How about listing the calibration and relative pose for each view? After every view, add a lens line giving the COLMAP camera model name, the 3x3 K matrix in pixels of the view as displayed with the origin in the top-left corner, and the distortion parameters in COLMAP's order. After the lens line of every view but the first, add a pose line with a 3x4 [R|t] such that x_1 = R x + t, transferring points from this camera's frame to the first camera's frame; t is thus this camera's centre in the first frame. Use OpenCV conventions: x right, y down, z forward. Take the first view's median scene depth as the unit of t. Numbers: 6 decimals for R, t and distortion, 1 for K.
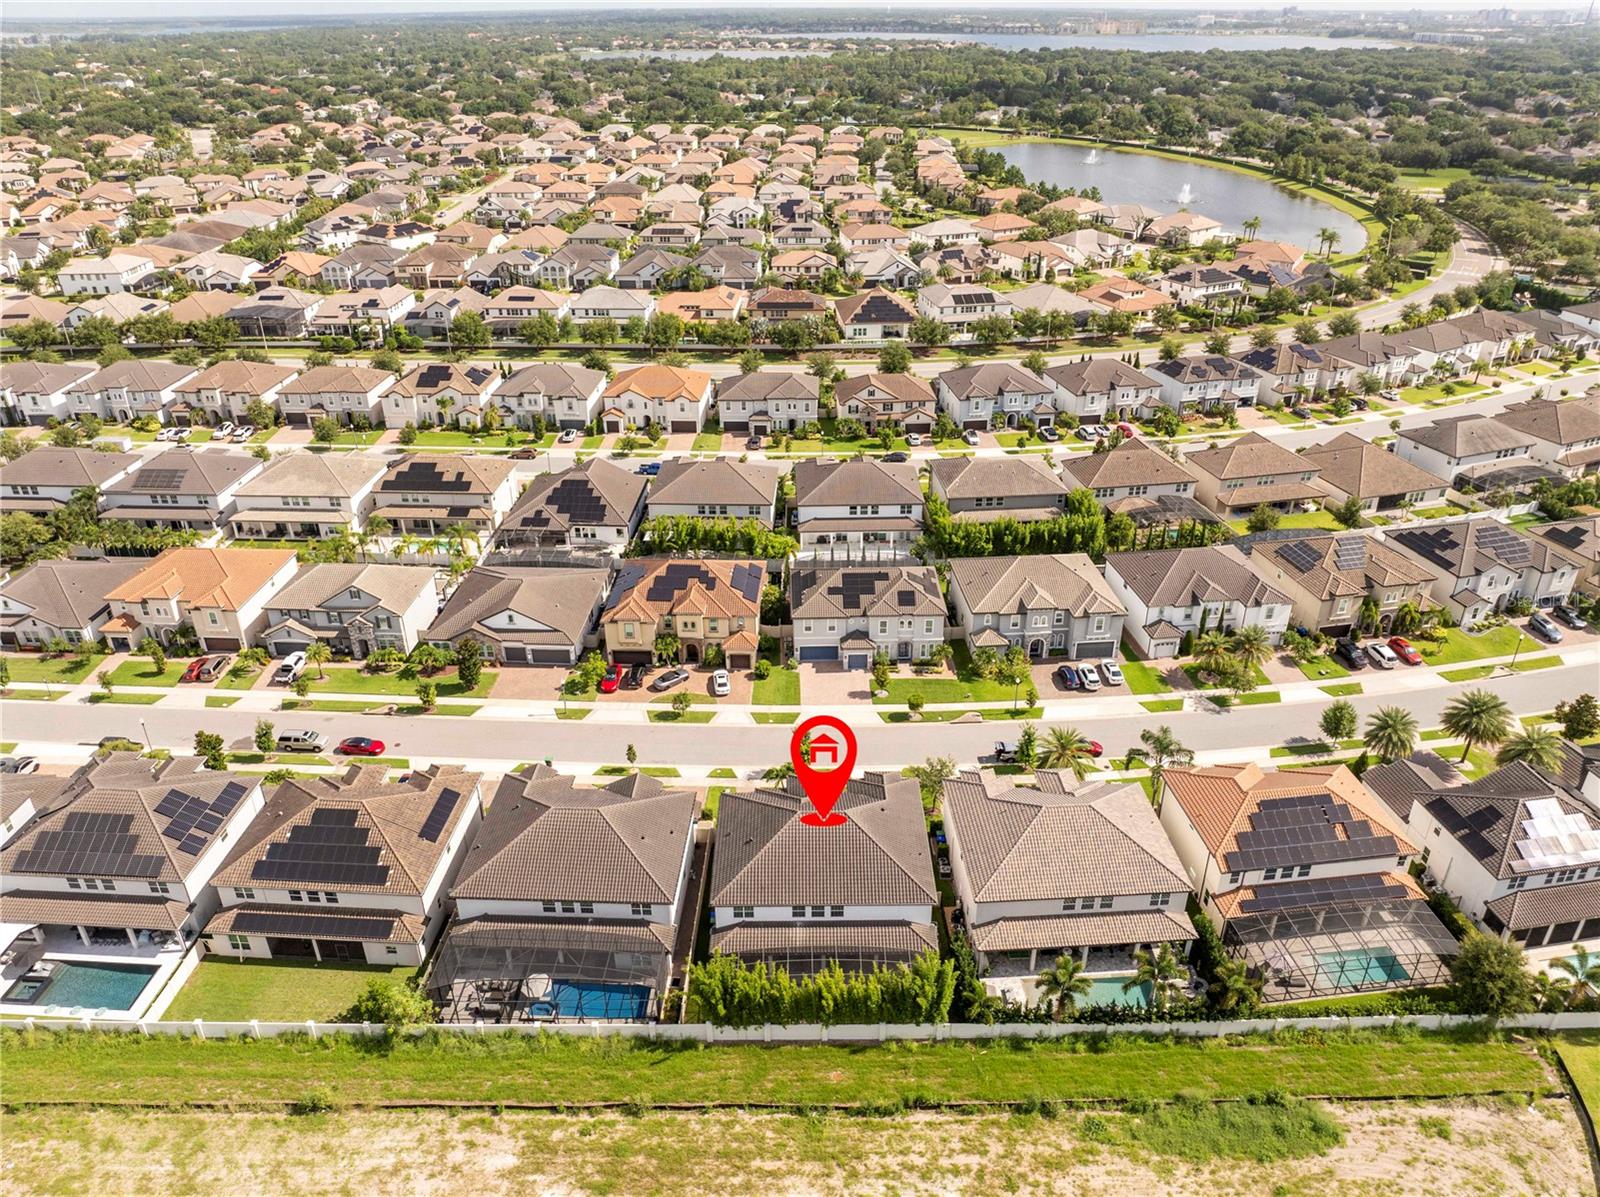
lens RADIAL K [[1125.8, 0, 805.6], [0, 1125.8, 598.4], [0, 0, 1]] dist [-0.018412, -0.009935]
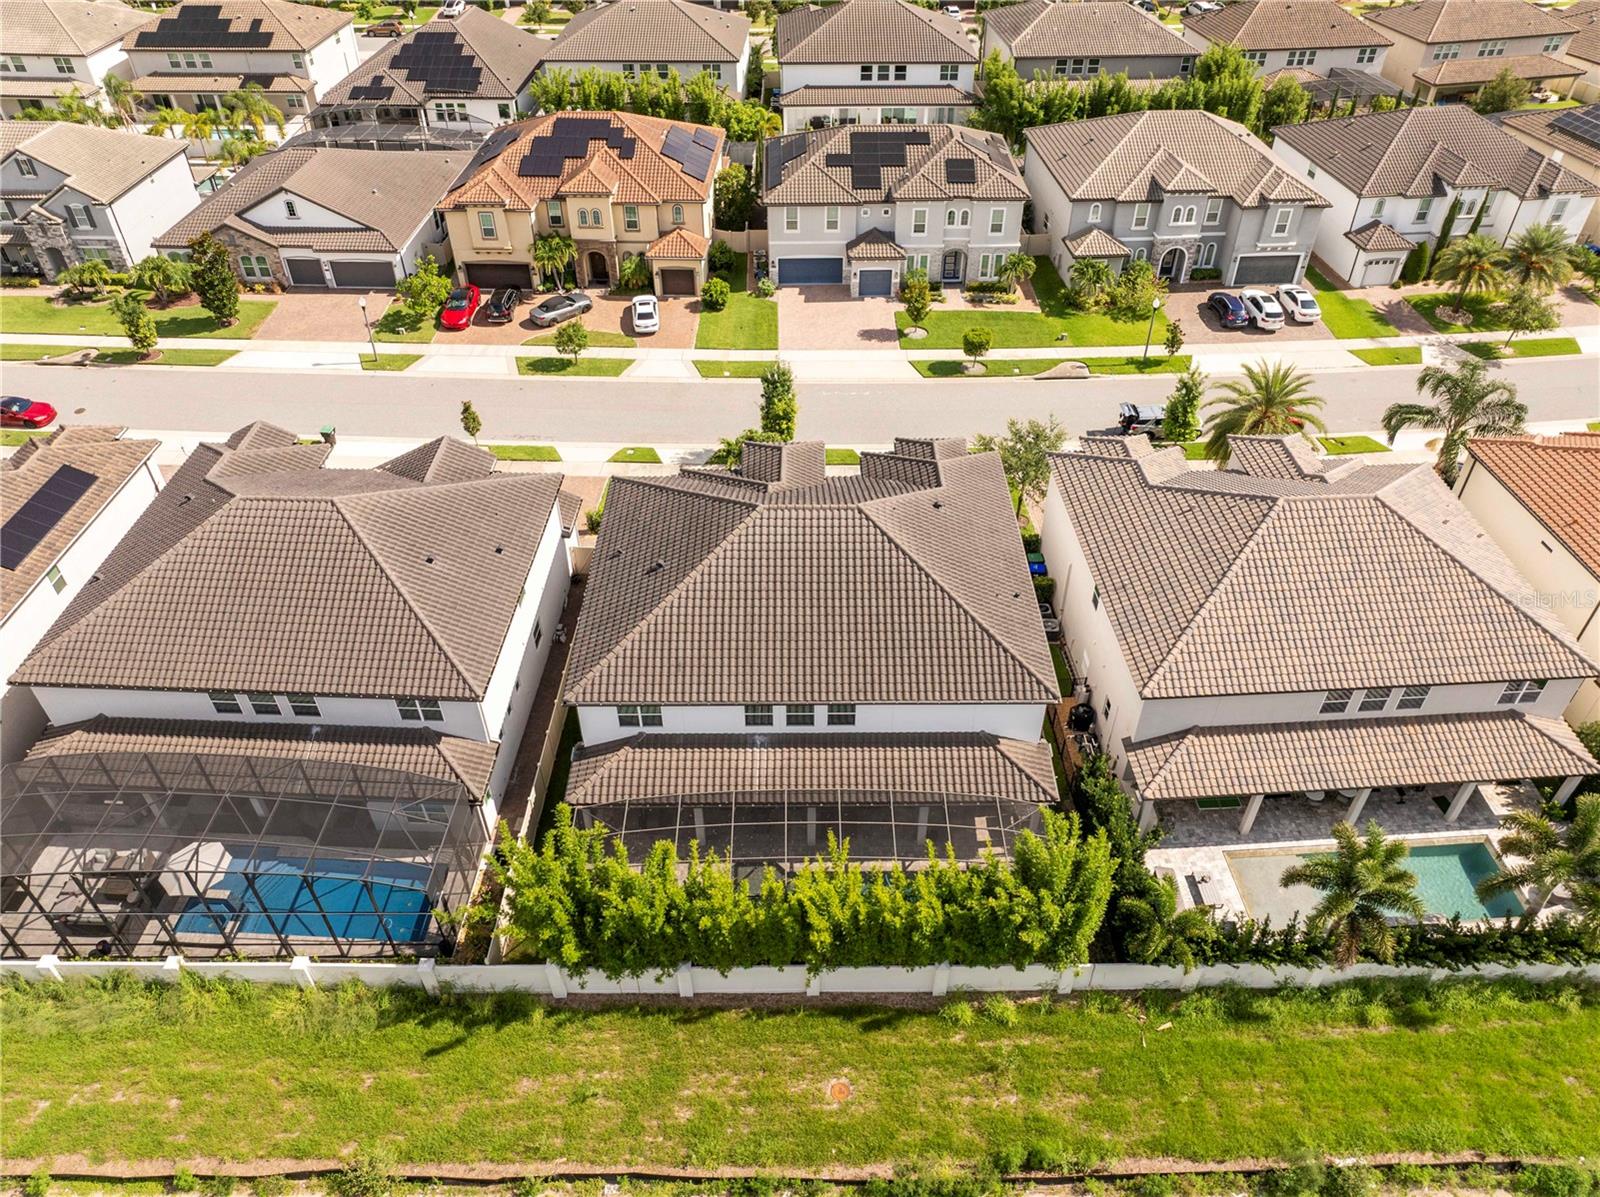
lens RADIAL K [[1125.8, 0, 805.6], [0, 1125.8, 598.4], [0, 0, 1]] dist [-0.018412, -0.009935]
pose [[0.999985, 0.003664, 0.004059, 0.007660], [-0.004465, 0.975663, 0.219228, 0.089396], [-0.003157, -0.219243, 0.975665, 0.384236]]
